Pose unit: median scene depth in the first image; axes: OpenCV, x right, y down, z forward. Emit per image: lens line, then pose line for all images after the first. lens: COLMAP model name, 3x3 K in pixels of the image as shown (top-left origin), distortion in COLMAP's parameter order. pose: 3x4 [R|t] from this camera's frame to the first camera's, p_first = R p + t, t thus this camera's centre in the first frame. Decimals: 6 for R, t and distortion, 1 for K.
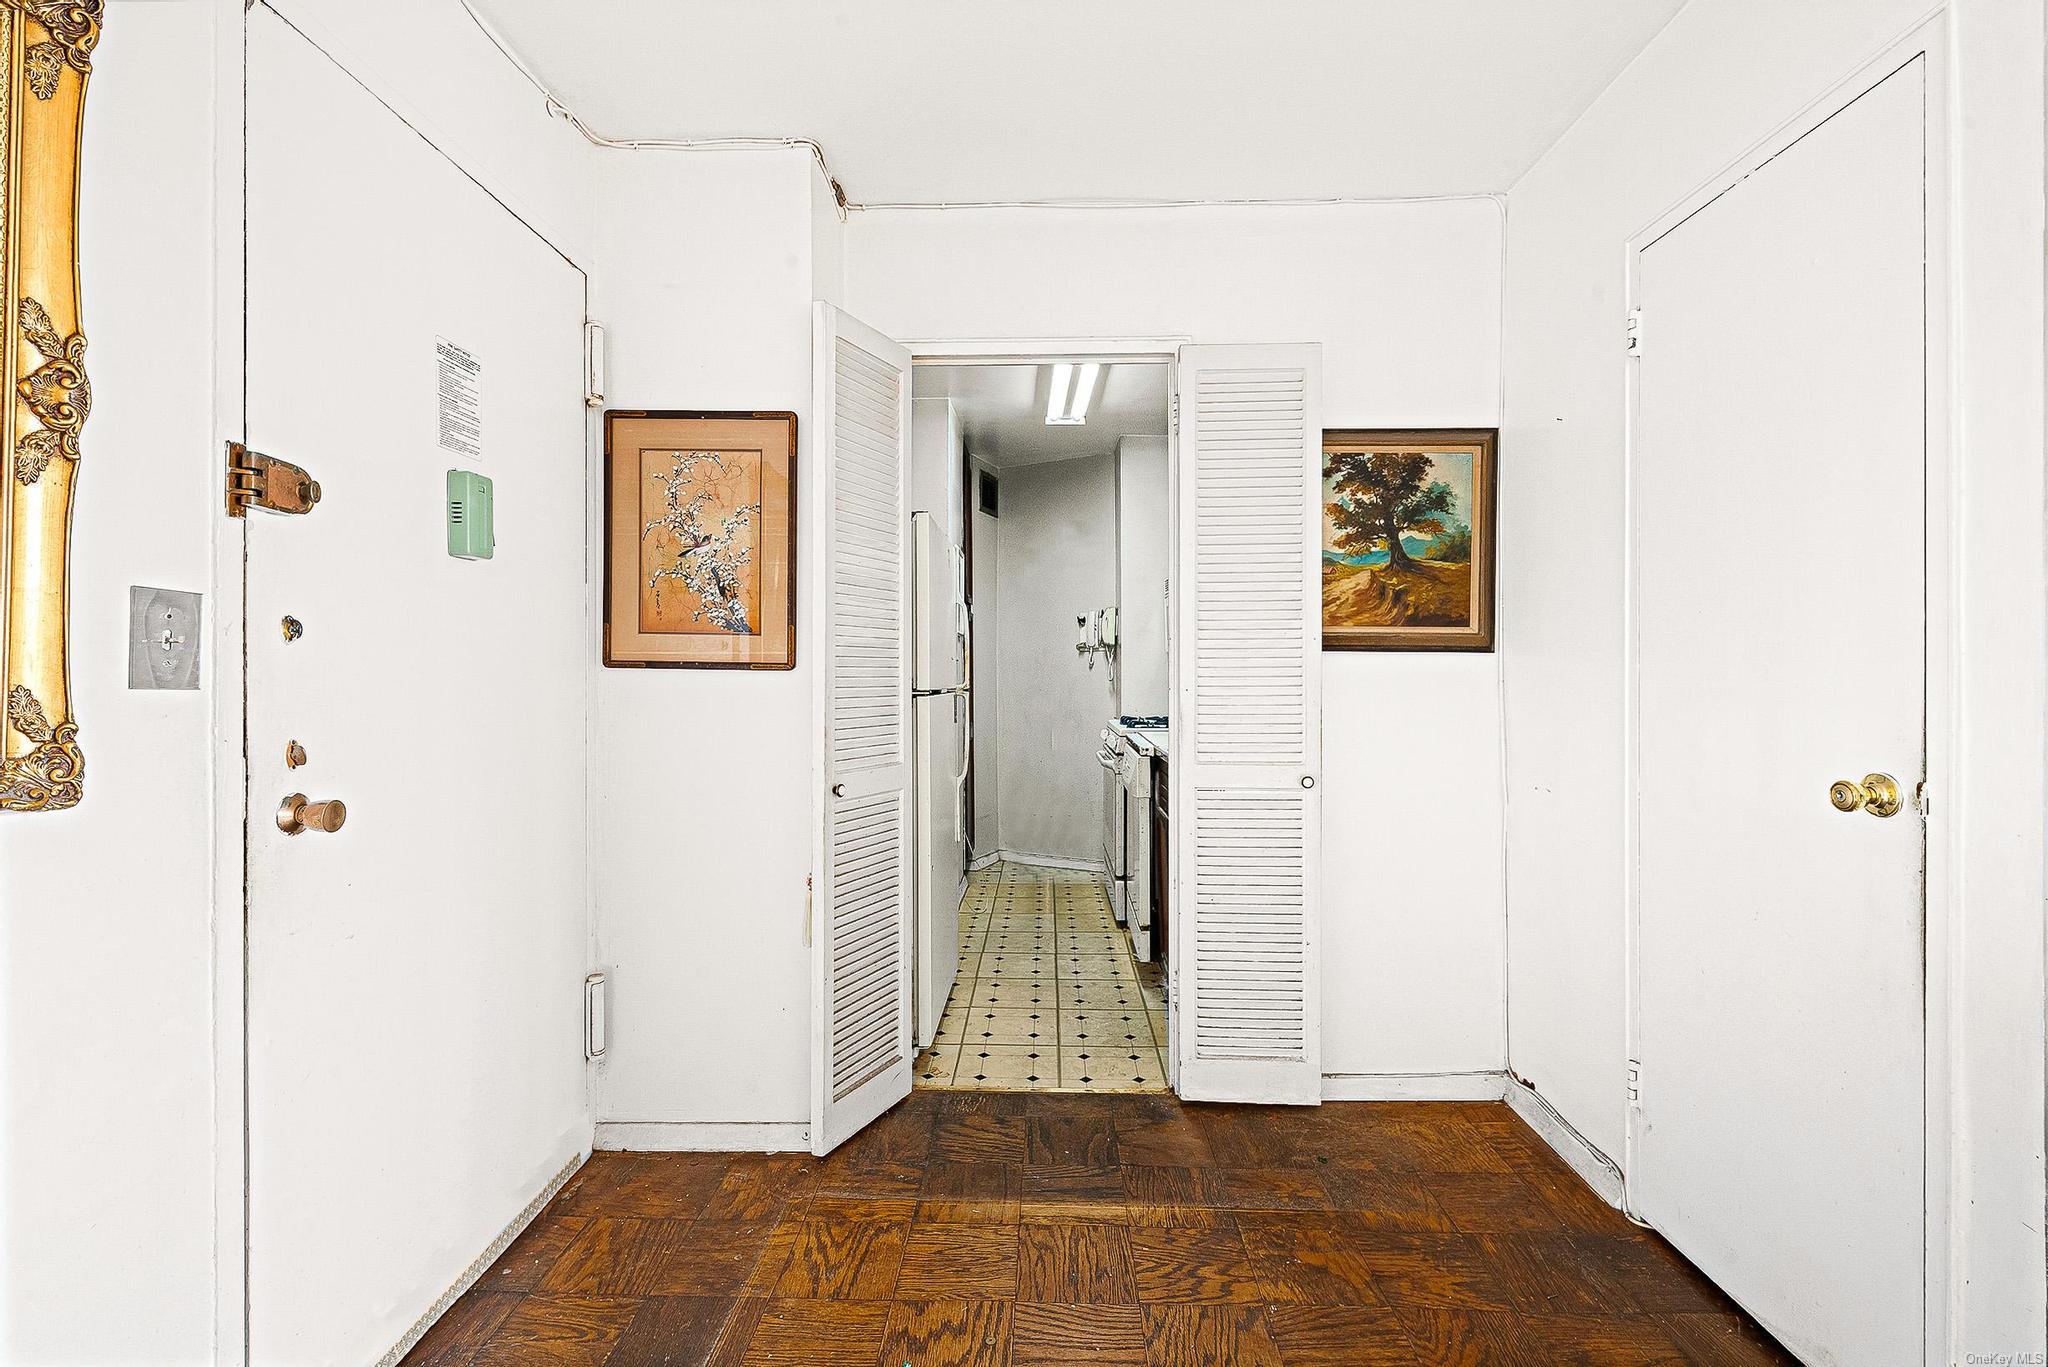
lens RADIAL K [[897.0, 0, 1020.7], [0, 897.0, 675.1], [0, 0, 1]] dist [0.012948, -0.005524]
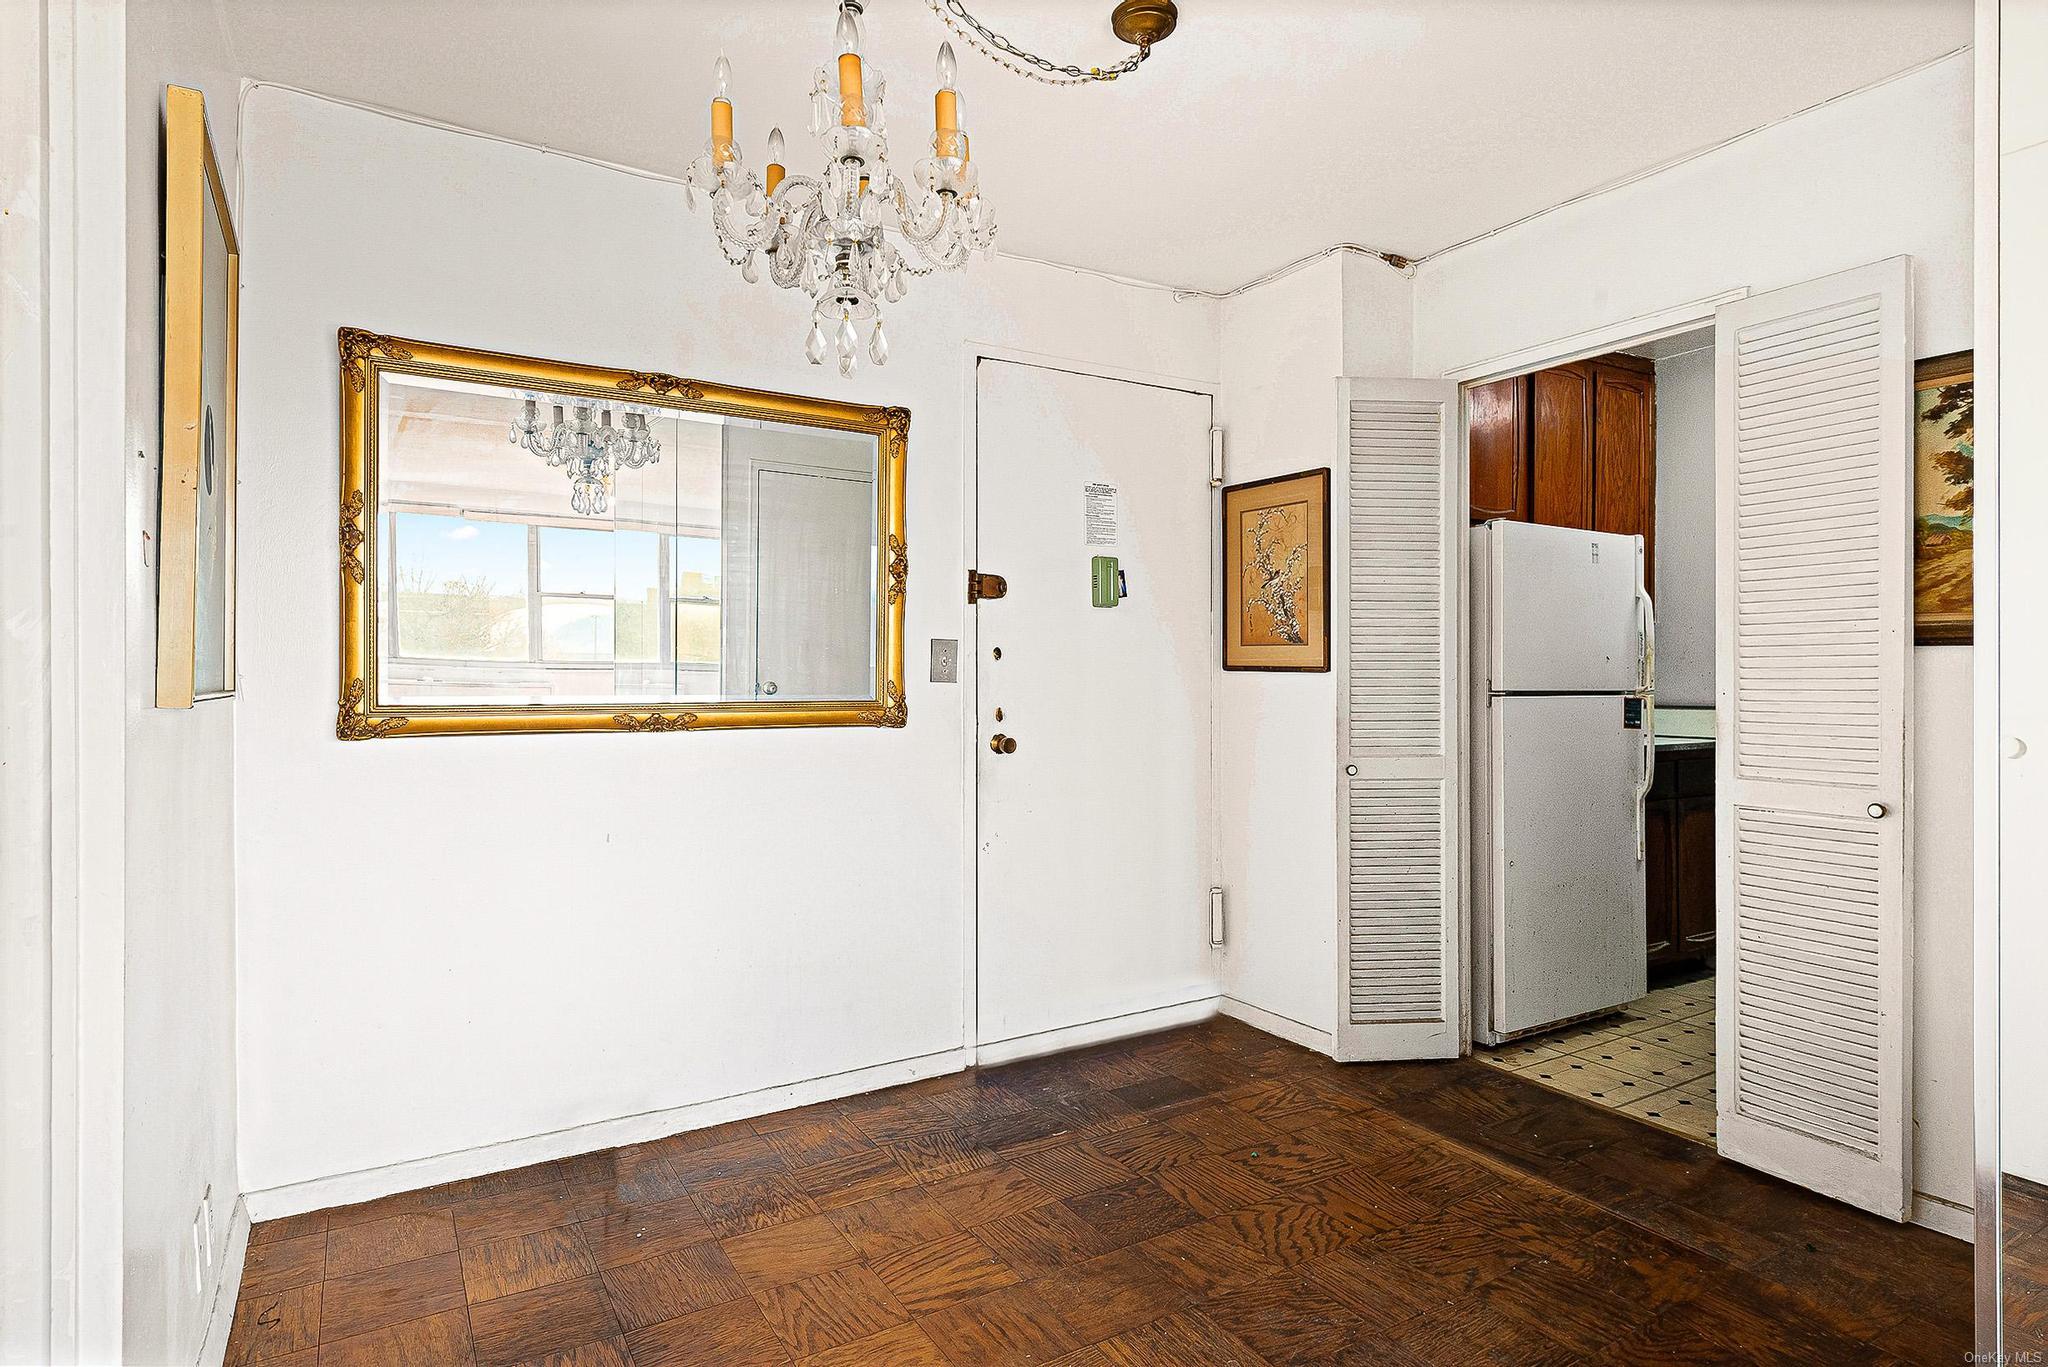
lens RADIAL K [[1073.9, 0, 1023.4], [0, 1073.9, 673.5], [0, 0, 1]] dist [0.002133, -0.001069]
pose [[0.544126, -0.001252, -0.839003, 0.773607], [-0.000142, 0.999999, -0.001584, -0.001619], [0.839003, 0.000982, 0.544125, -0.172488]]
